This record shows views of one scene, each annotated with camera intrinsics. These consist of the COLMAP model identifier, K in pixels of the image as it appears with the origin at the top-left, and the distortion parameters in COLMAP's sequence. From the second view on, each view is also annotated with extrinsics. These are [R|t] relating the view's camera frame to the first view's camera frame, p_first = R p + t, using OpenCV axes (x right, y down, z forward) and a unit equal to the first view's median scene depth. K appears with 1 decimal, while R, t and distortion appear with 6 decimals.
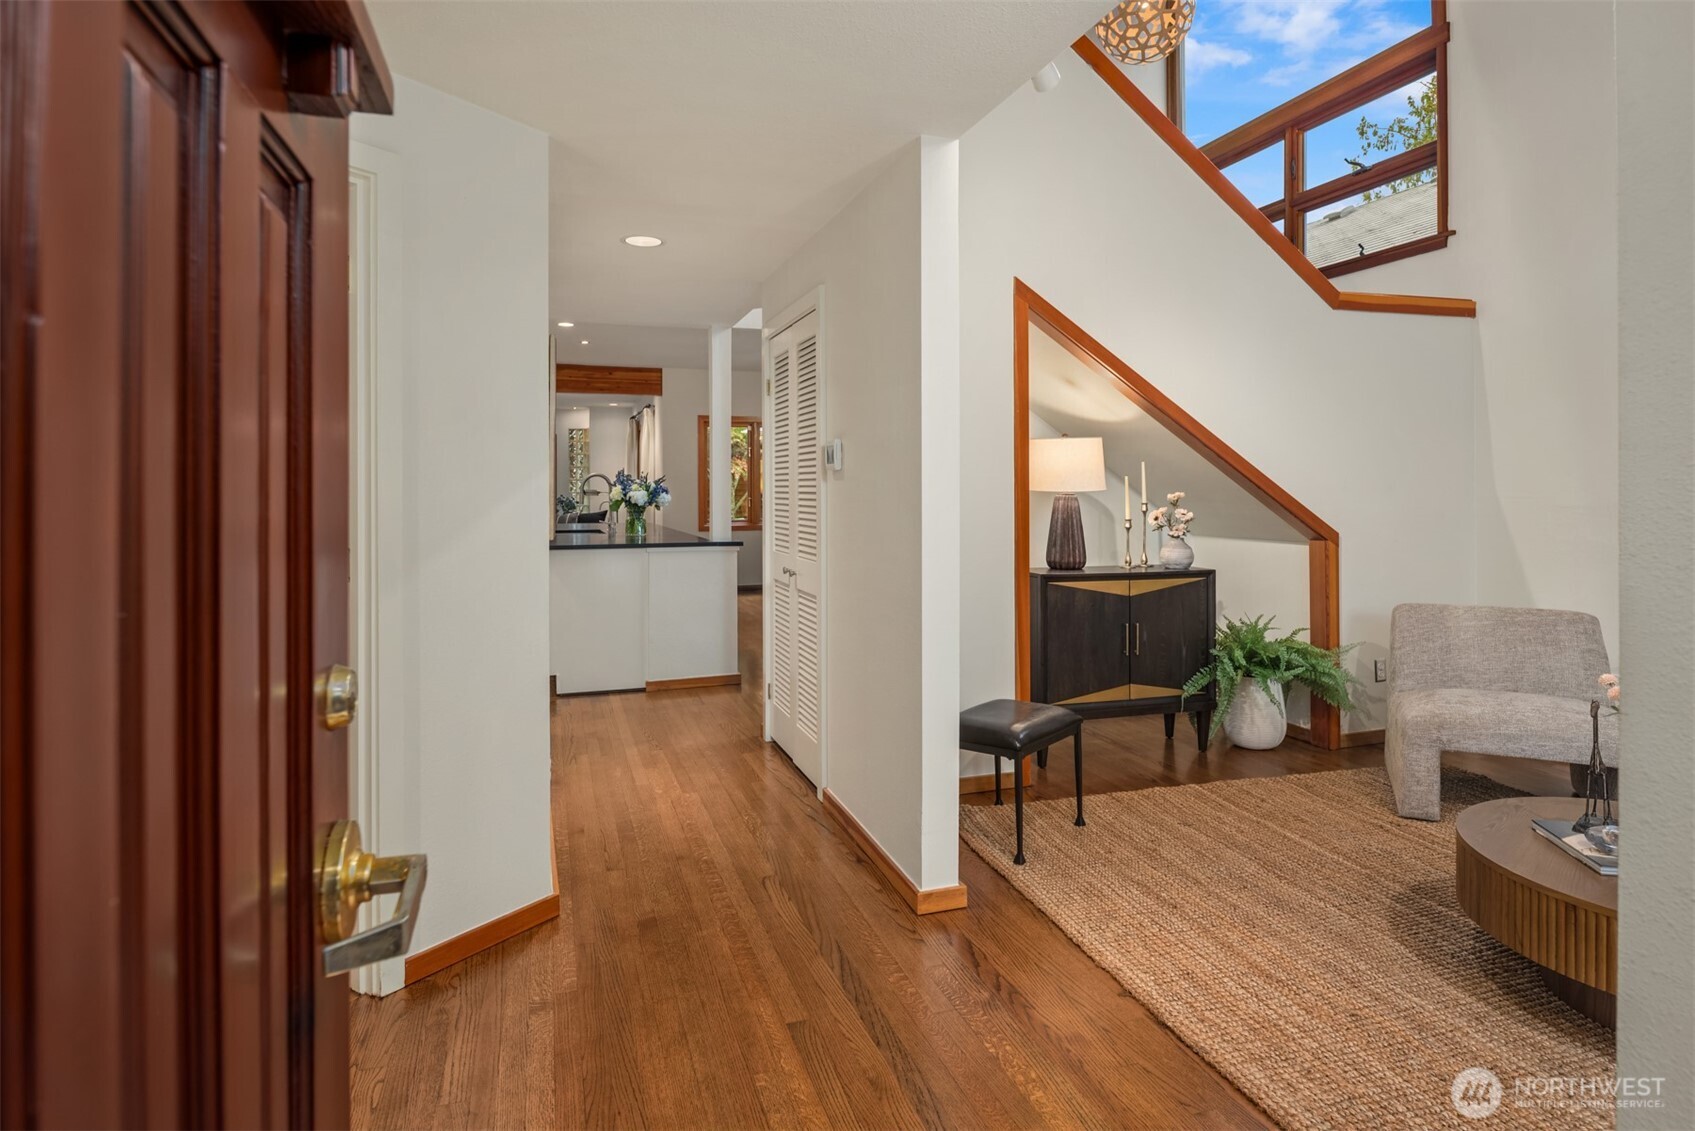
lens RADIAL K [[947.4, 0, 846.9], [0, 947.4, 503.4], [0, 0, 1]] dist [-0.000497, -0.000082]
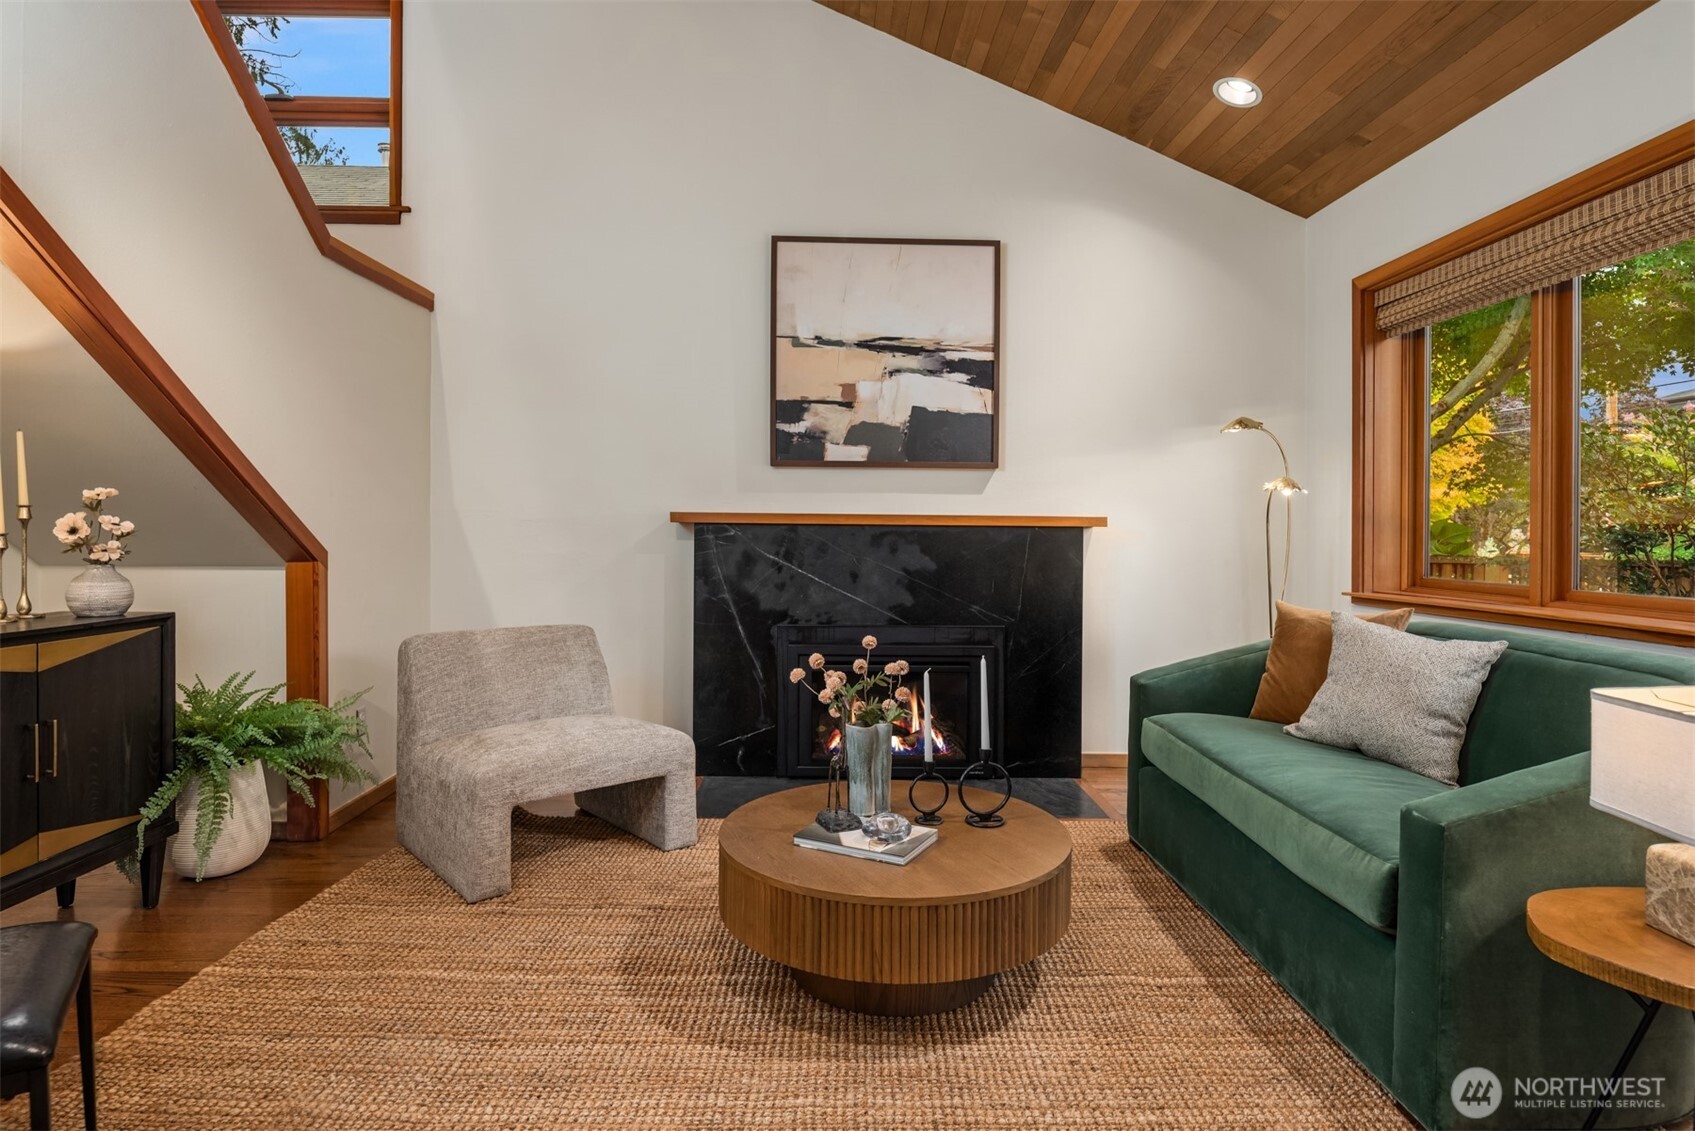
lens RADIAL K [[918.9, 0, 849.3], [0, 918.9, 546.8], [0, 0, 1]] dist [-0.024238, 0.000468]
pose [[0.250836, -0.007072, 0.968004, -0.082443], [-0.004518, 0.999954, 0.008476, 0.018806], [-0.968019, -0.006500, 0.250792, 0.410875]]
